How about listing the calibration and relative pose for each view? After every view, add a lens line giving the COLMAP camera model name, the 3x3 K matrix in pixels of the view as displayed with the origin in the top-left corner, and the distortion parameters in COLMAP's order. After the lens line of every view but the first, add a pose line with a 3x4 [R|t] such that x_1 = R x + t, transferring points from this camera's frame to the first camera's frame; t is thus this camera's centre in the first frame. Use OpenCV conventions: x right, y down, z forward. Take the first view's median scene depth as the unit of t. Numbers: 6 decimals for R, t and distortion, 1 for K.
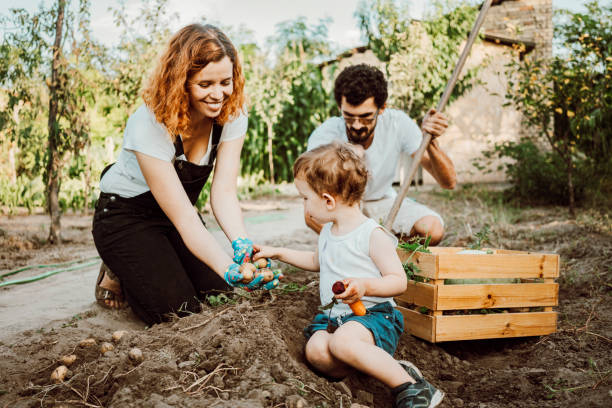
lens RADIAL K [[628.5, 0, 295.0], [0, 628.5, 205.4], [0, 0, 1]] dist [0.077333, -0.236192]
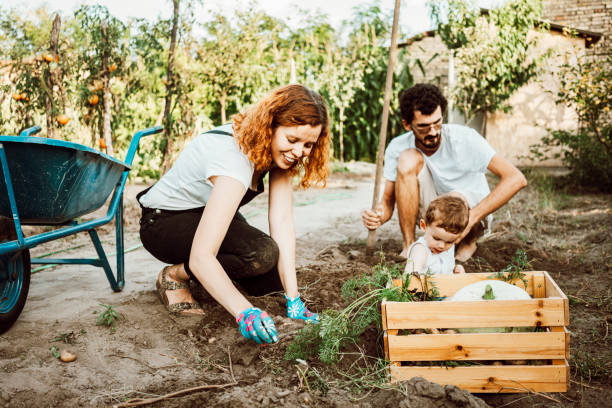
lens RADIAL K [[628.5, 0, 295.0], [0, 628.5, 205.4], [0, 0, 1]] dist [0.077333, -0.236192]
pose [[0.994033, 0.038028, -0.102241, -0.003091], [-0.033208, 0.998274, 0.048449, -0.013491], [0.103907, -0.044764, 0.993579, -0.123259]]
